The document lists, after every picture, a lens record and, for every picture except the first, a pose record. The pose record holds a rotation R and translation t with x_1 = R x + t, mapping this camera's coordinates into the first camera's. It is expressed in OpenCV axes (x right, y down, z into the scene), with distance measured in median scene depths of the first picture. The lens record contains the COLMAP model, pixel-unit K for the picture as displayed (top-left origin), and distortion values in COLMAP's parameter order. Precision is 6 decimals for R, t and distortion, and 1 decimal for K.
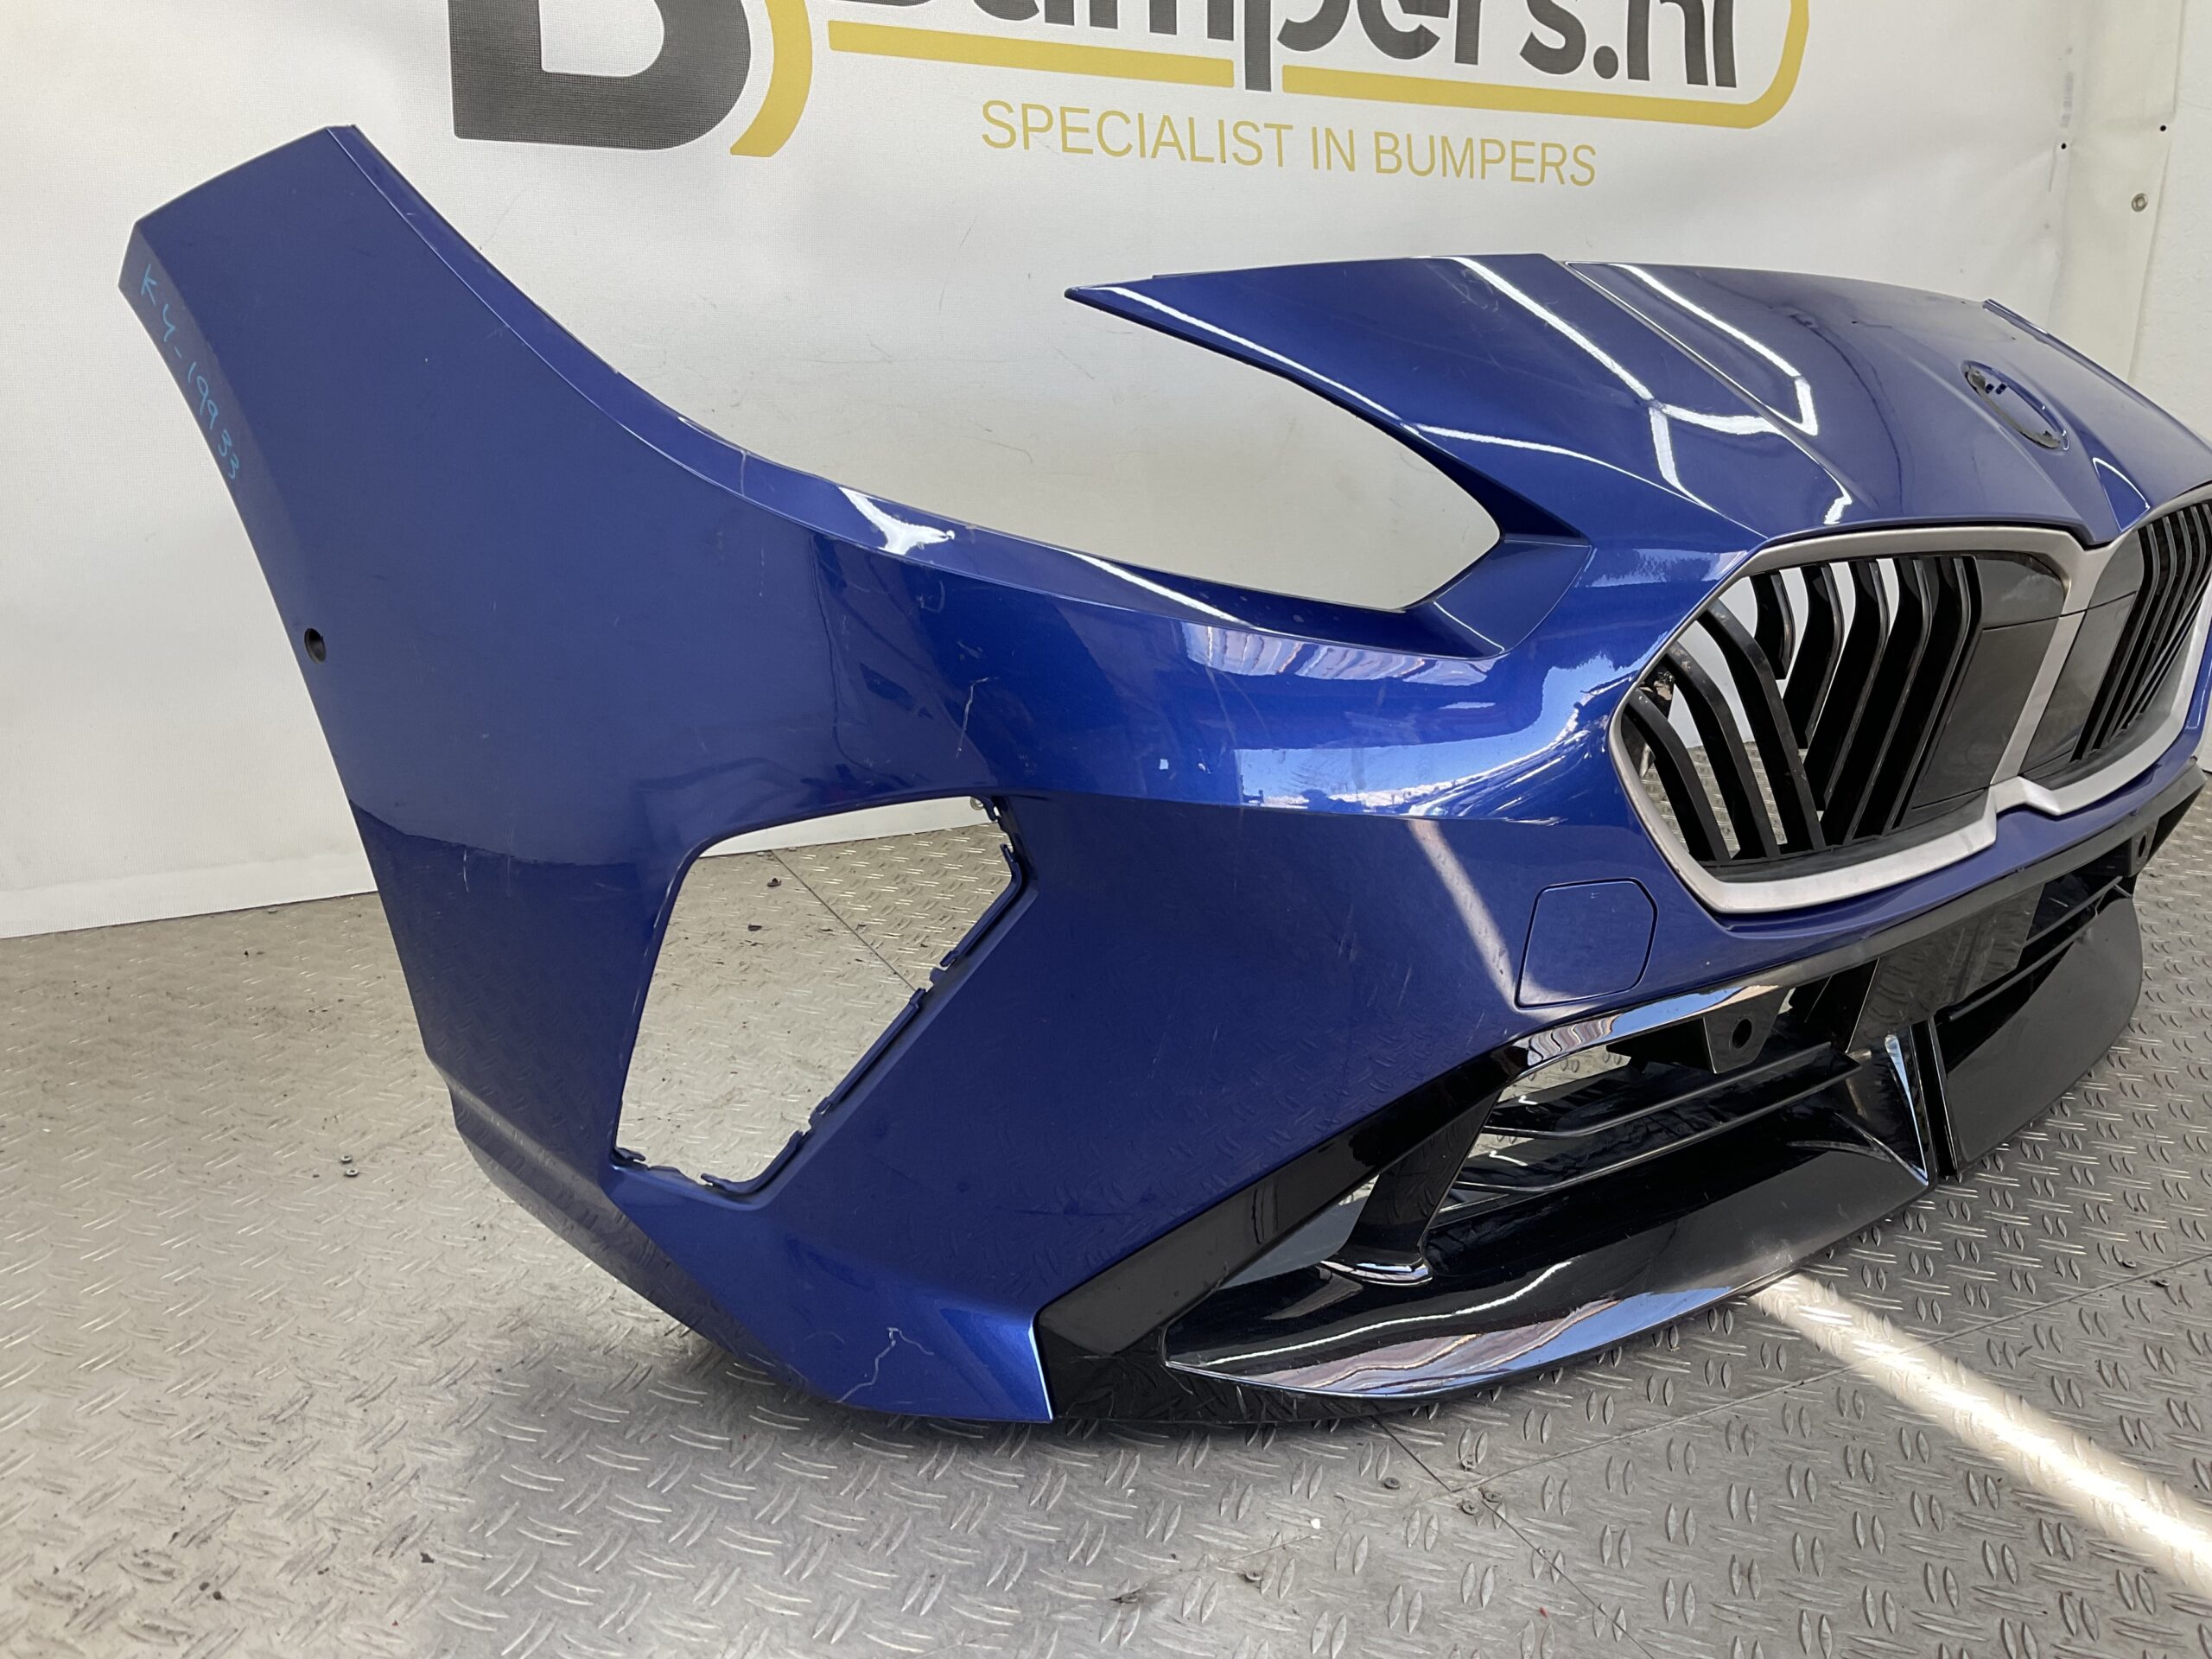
lens RADIAL K [[1832.0, 0, 1108.4], [0, 1832.0, 830.8], [0, 0, 1]] dist [0.071507, -0.138664]
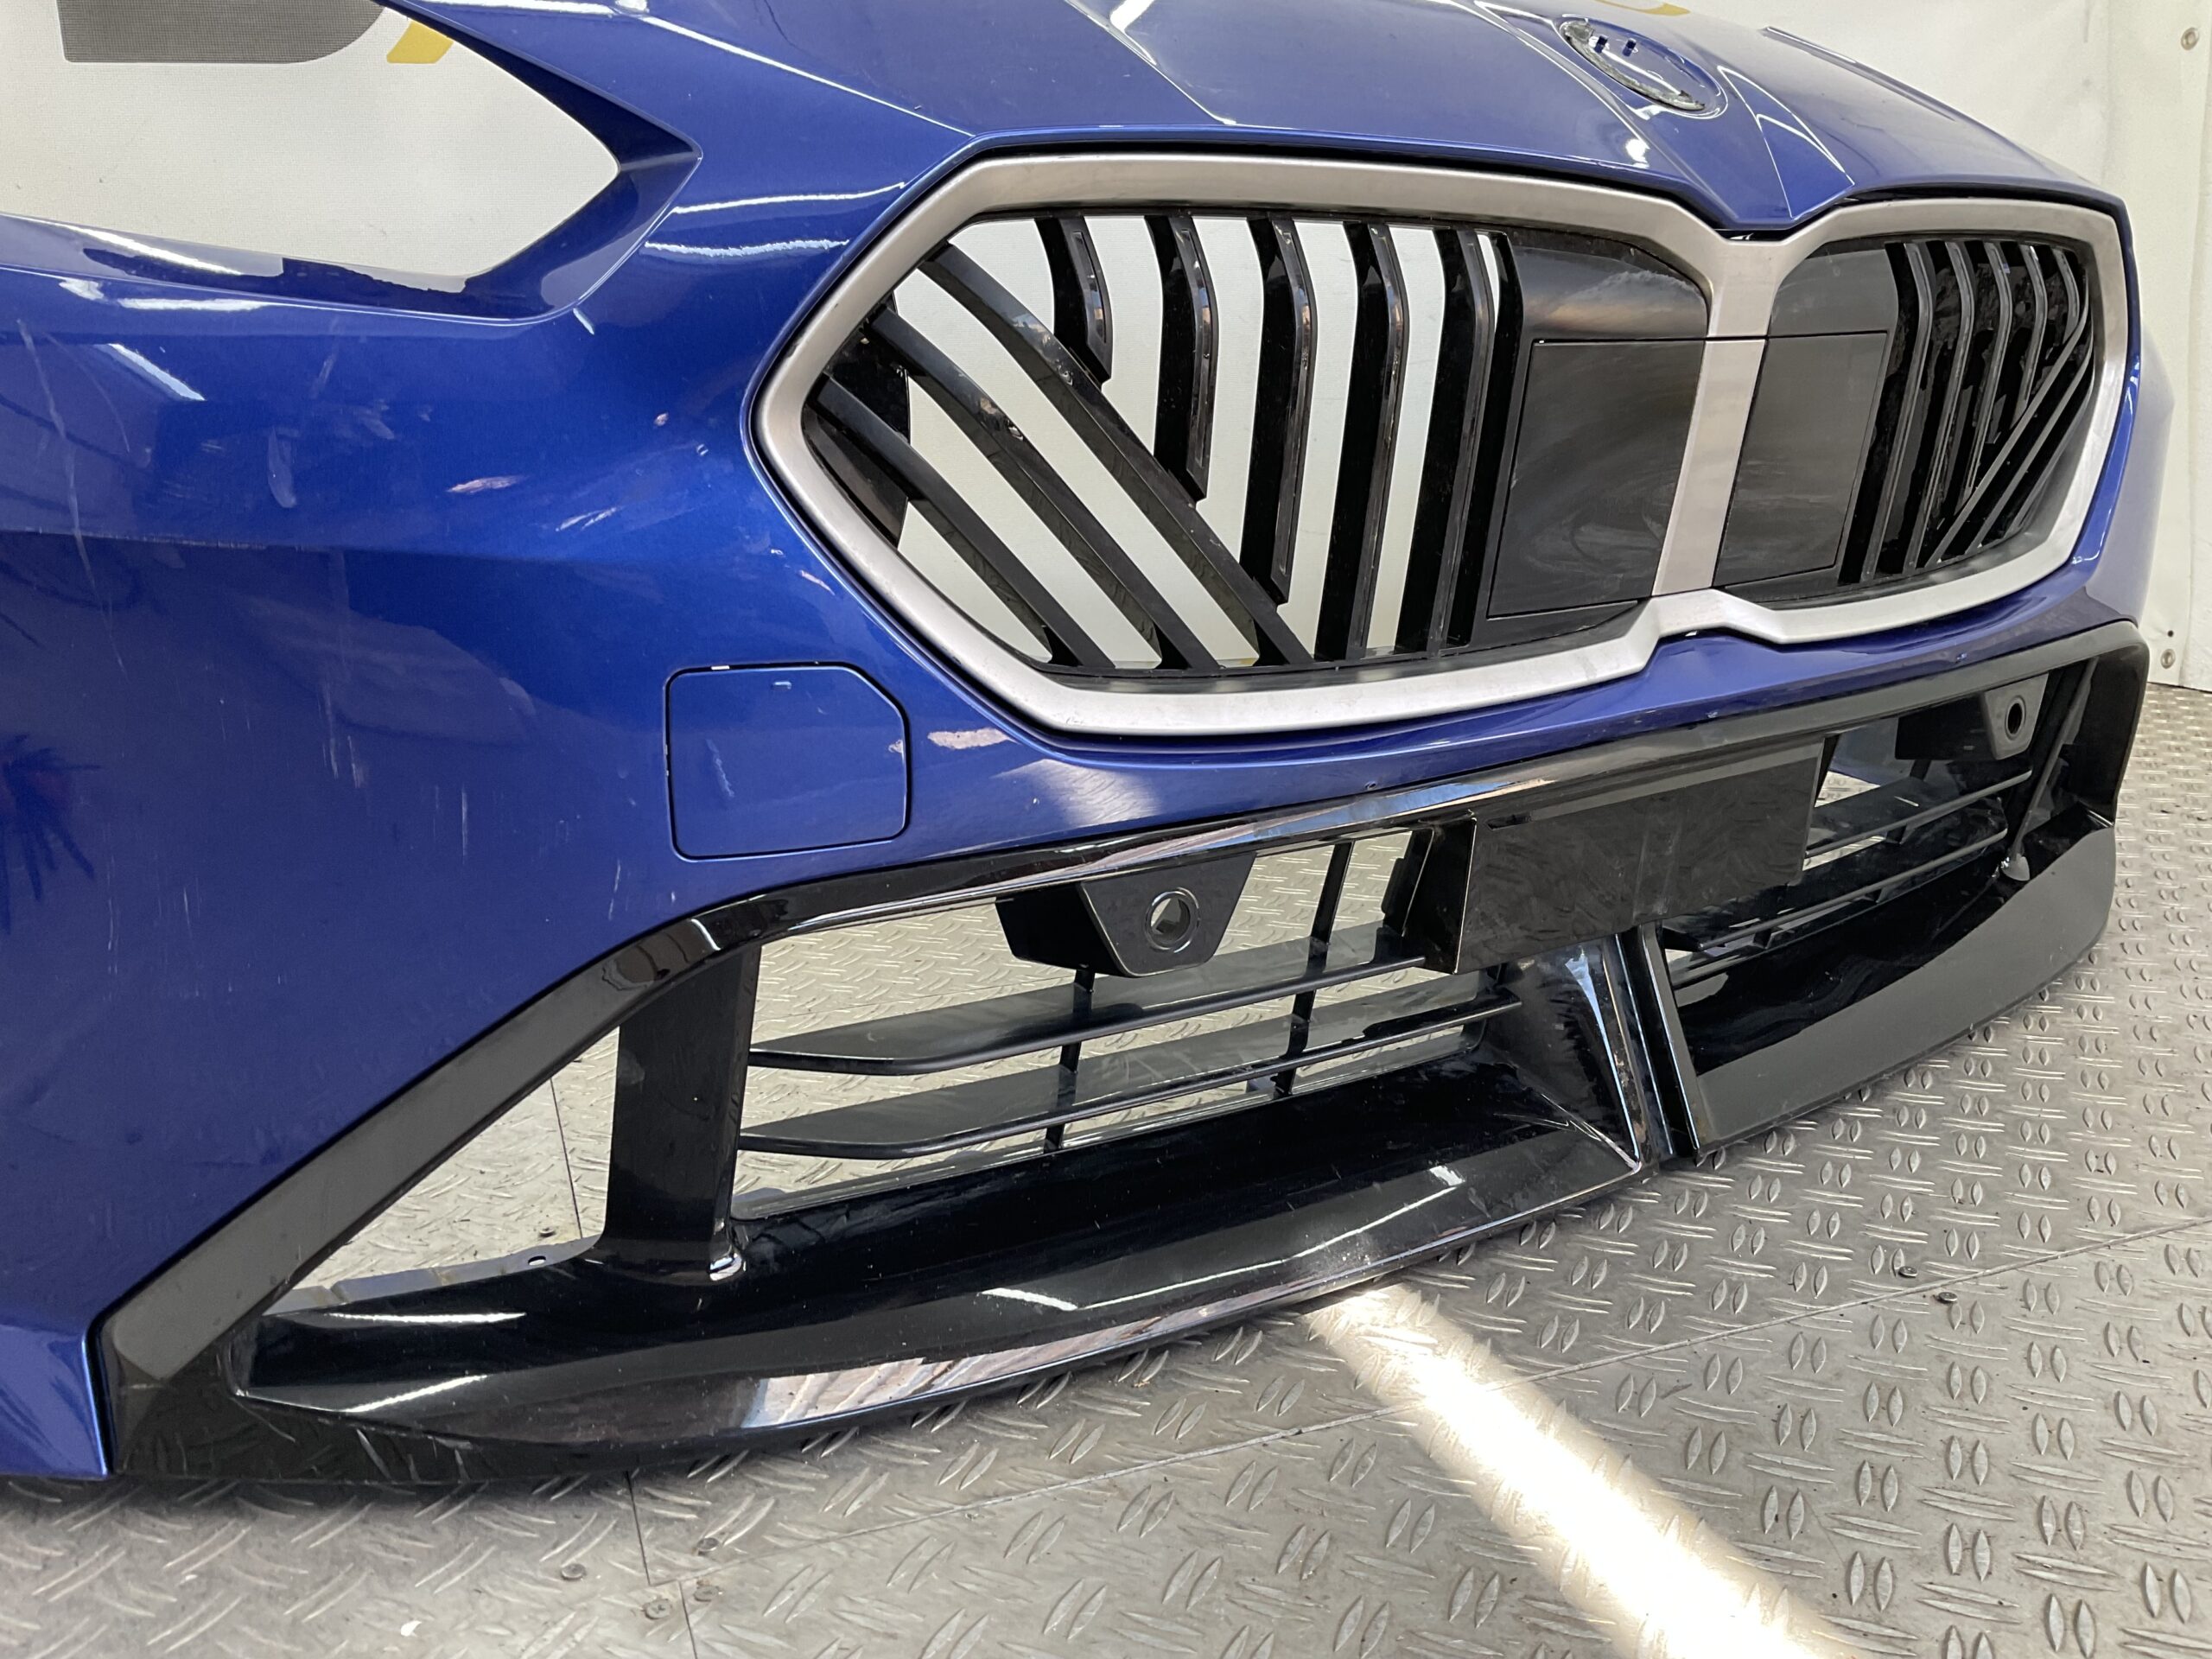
lens RADIAL K [[1832.0, 0, 1108.4], [0, 1832.0, 830.8], [0, 0, 1]] dist [0.071507, -0.138664]
pose [[0.989640, -0.040638, -0.137698, 0.219750], [0.033269, 0.997910, -0.055402, 0.059943], [0.139661, 0.050247, 0.988924, 0.161972]]
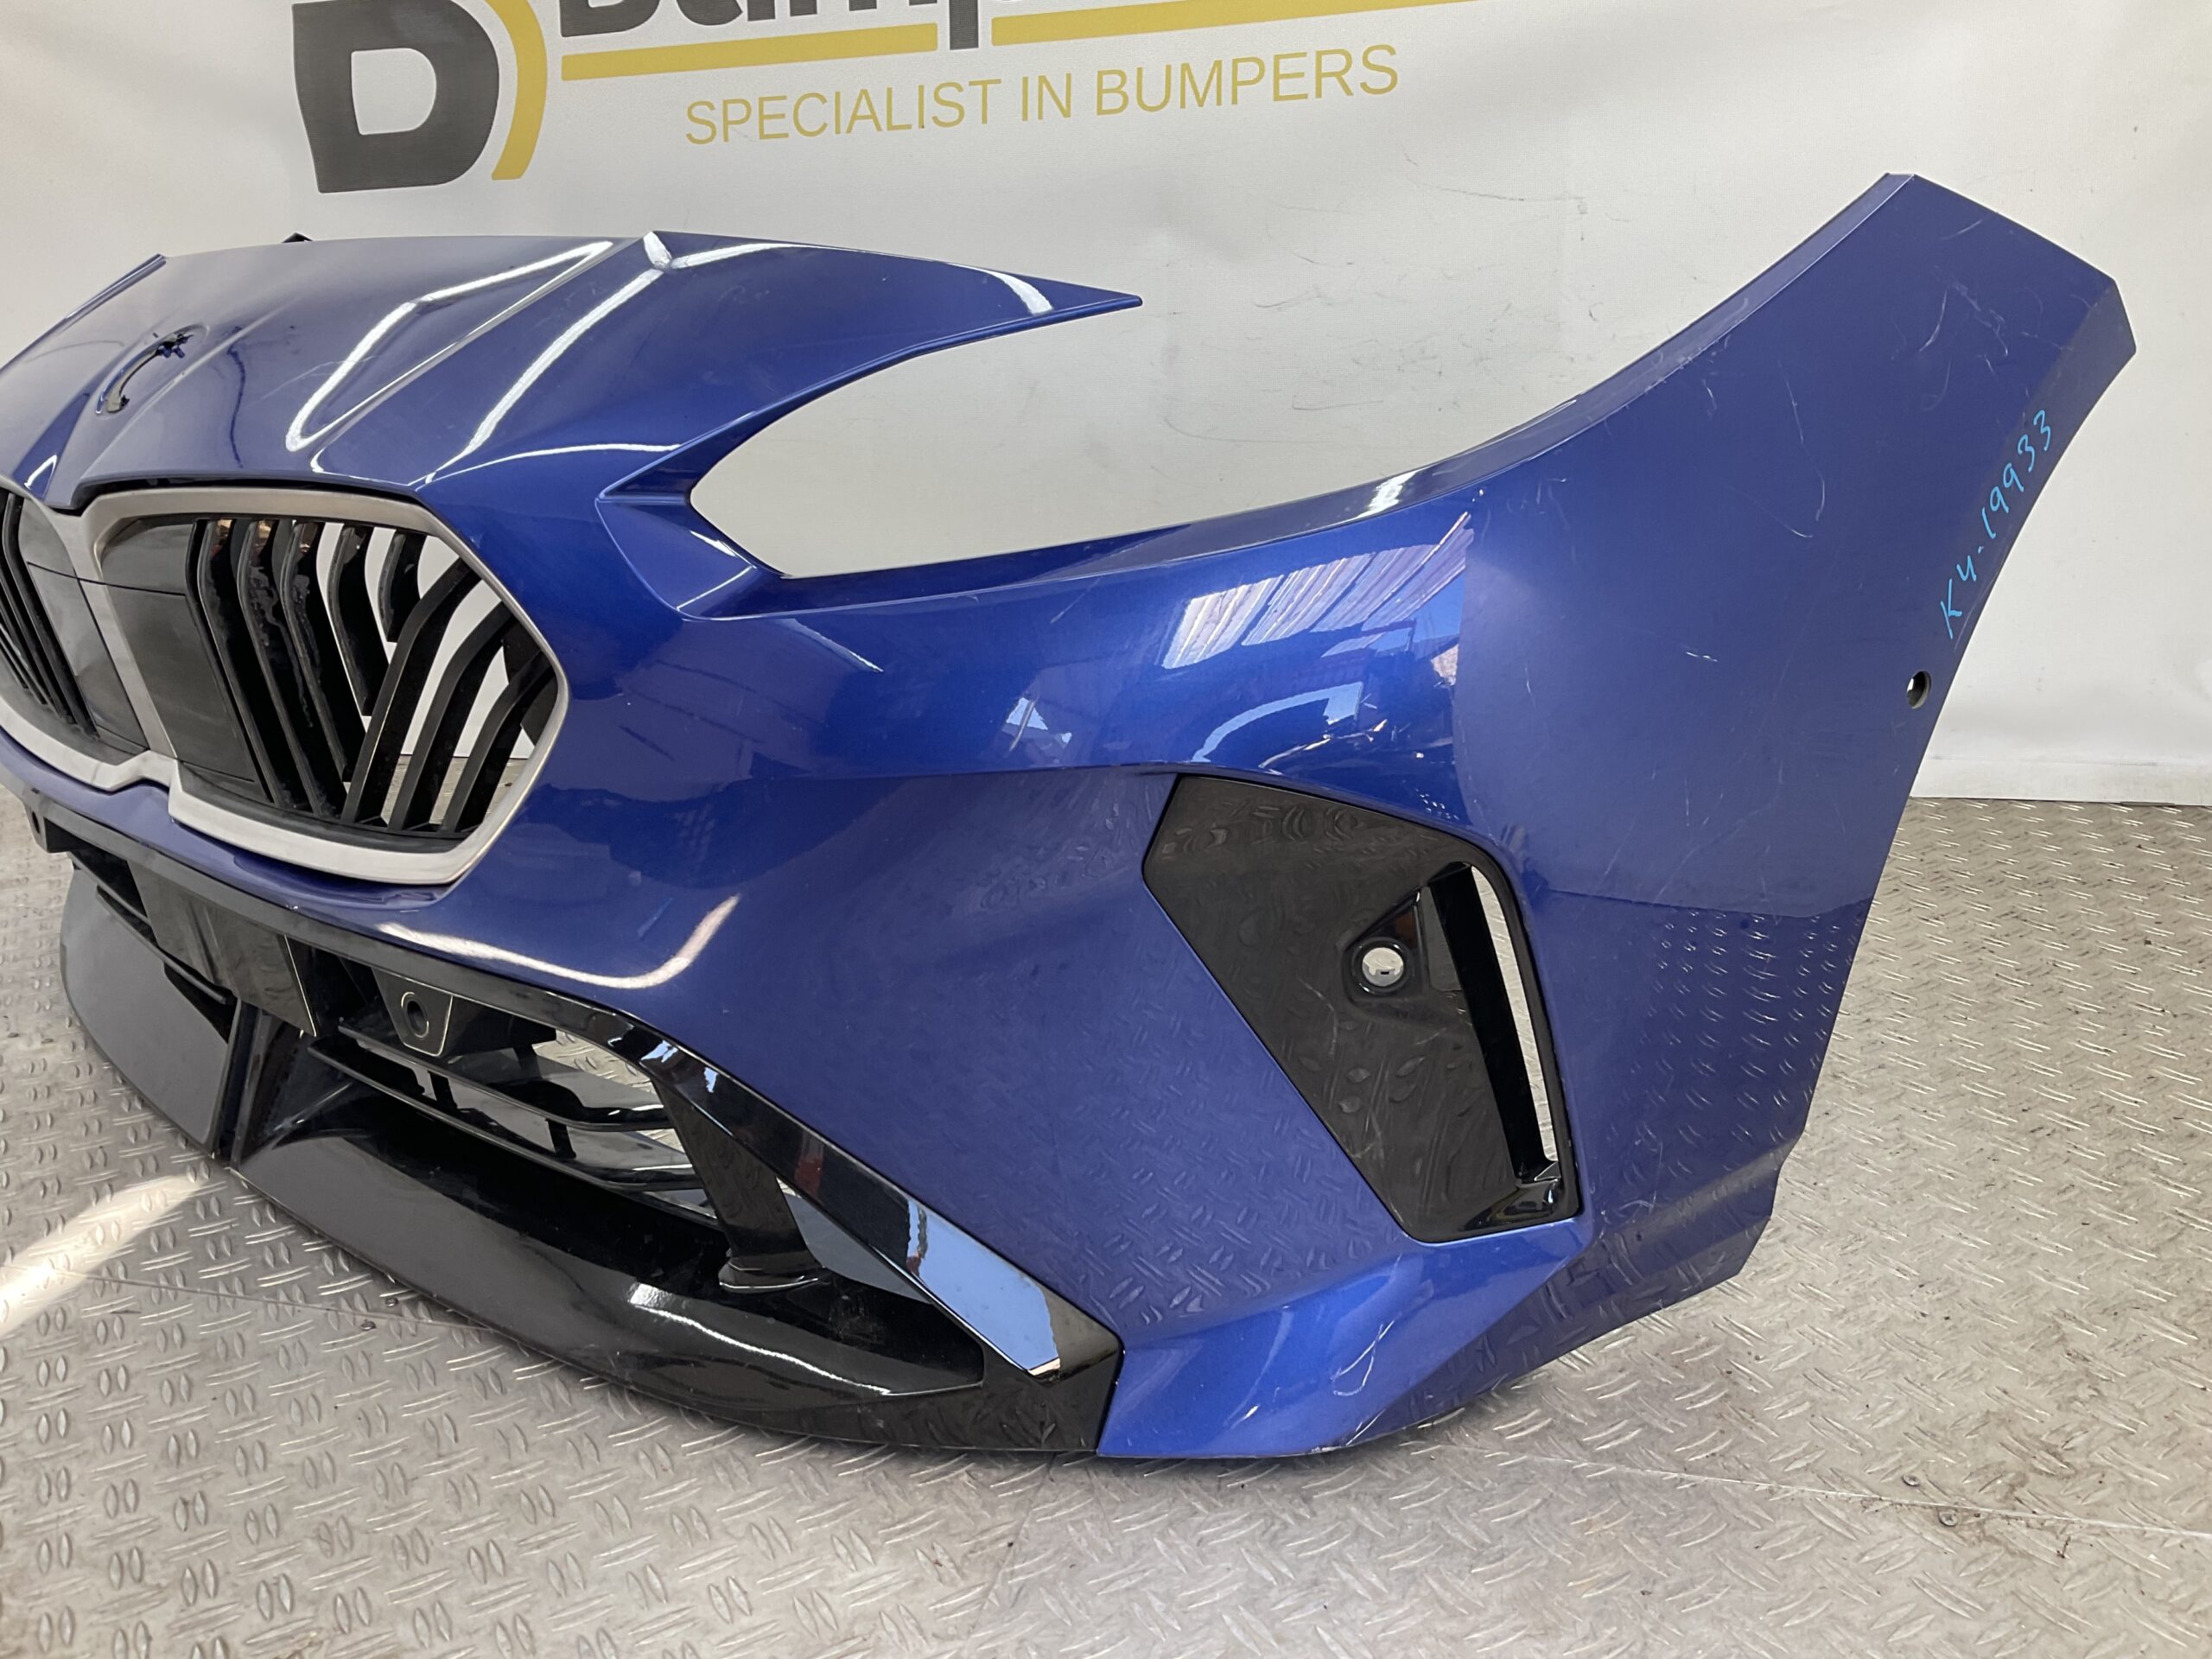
lens RADIAL K [[1837.9, 0, 1099.7], [0, 1837.9, 829.4], [0, 0, 1]] dist [0.085756, -0.191313]
pose [[0.731738, 0.133875, -0.668309, 0.852061], [-0.124884, 0.990255, 0.061631, -0.059705], [0.670048, 0.038363, 0.741326, 0.334104]]
